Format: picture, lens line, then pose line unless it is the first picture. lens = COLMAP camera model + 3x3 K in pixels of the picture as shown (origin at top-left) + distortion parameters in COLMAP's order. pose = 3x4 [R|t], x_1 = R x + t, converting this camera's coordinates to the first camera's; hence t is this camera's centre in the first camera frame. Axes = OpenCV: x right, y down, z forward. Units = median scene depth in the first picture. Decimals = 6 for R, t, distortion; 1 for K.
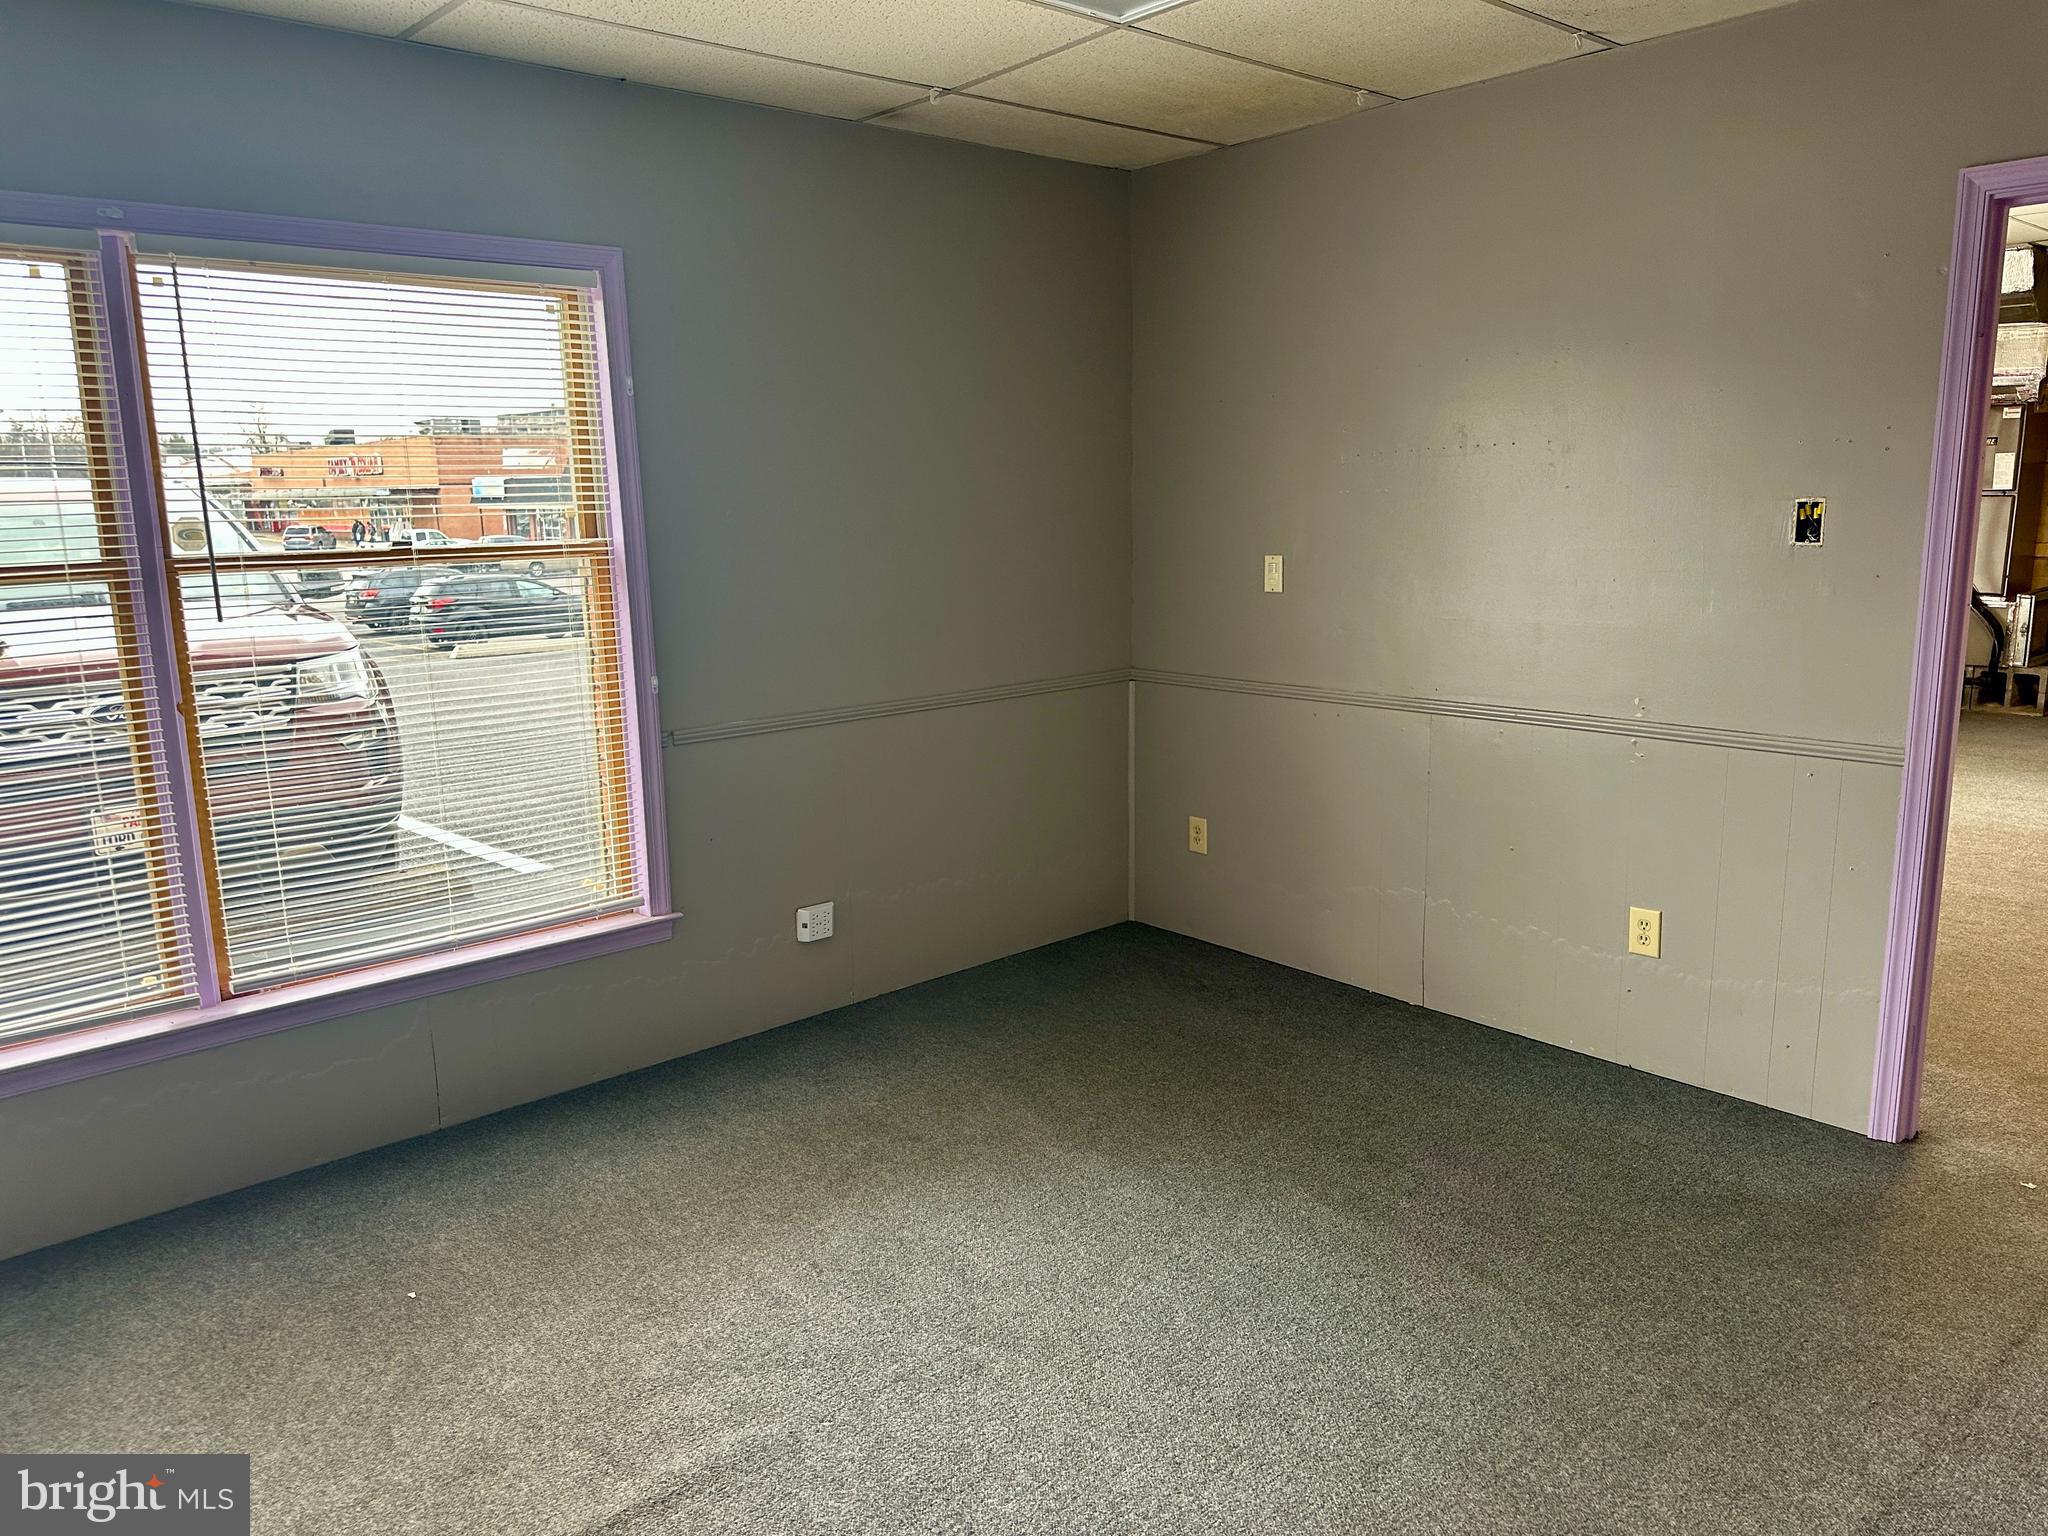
lens RADIAL K [[1457.8, 0, 1016.5], [0, 1457.8, 775.9], [0, 0, 1]] dist [0.127489, -0.181430]
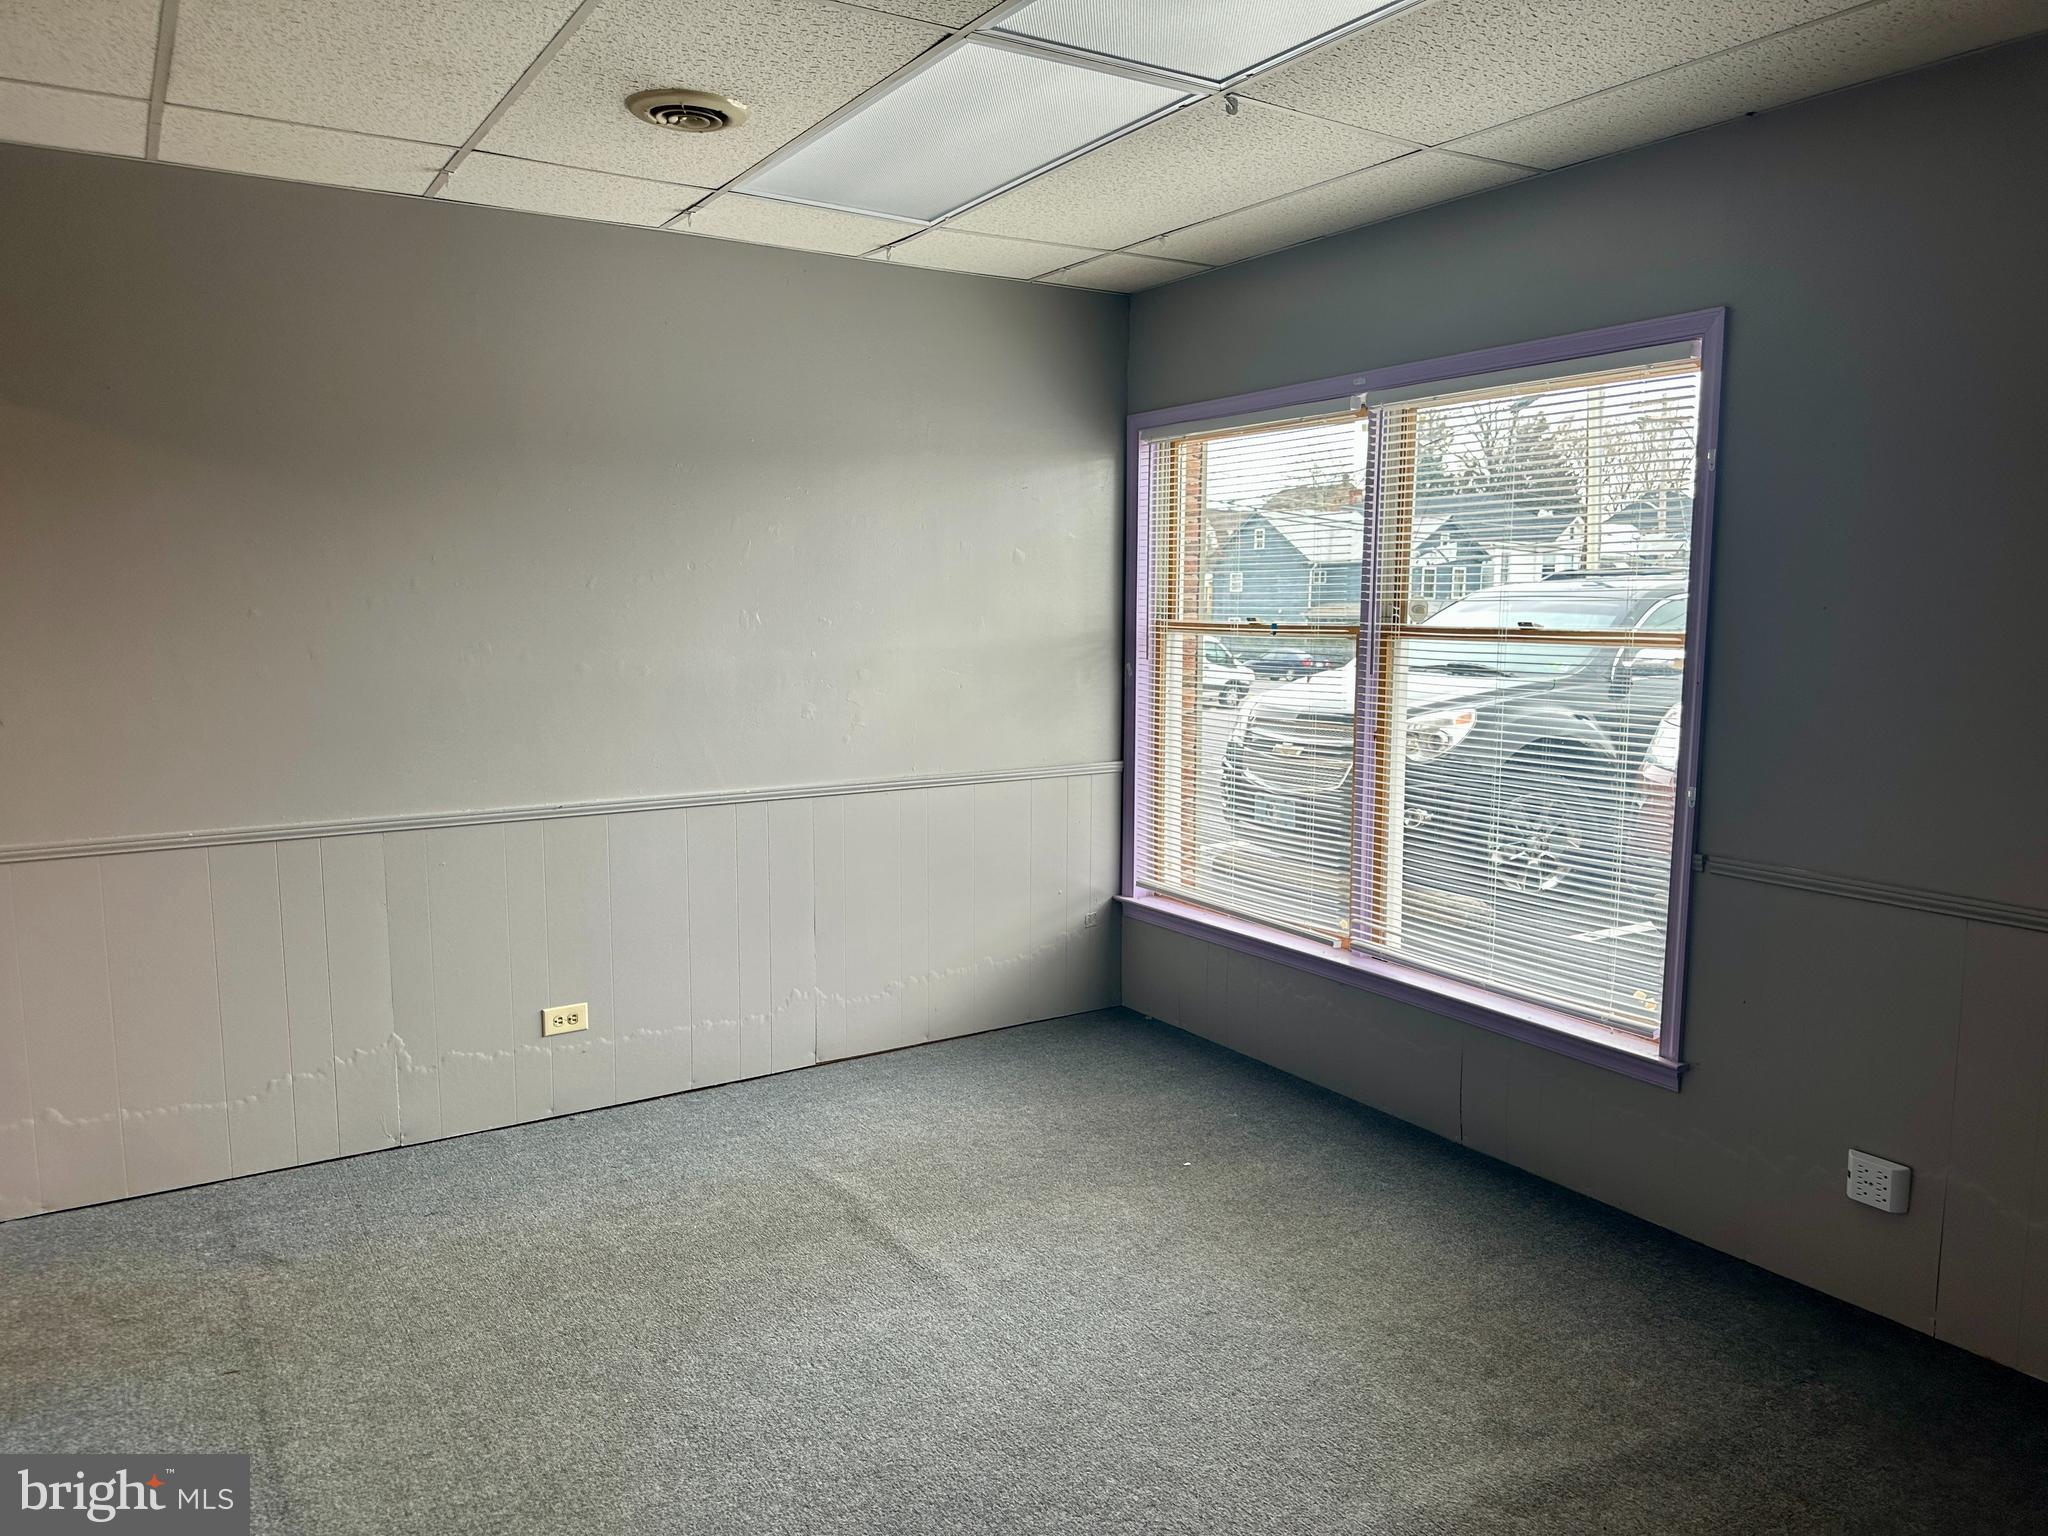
lens RADIAL K [[1417.0, 0, 1026.1], [0, 1417.0, 782.0], [0, 0, 1]] dist [0.178459, -0.313542]
pose [[-0.151603, 0.143923, -0.977907, 0.687735], [-0.196490, 0.965210, 0.172516, -0.149272], [0.968715, 0.218303, -0.118049, 0.761700]]
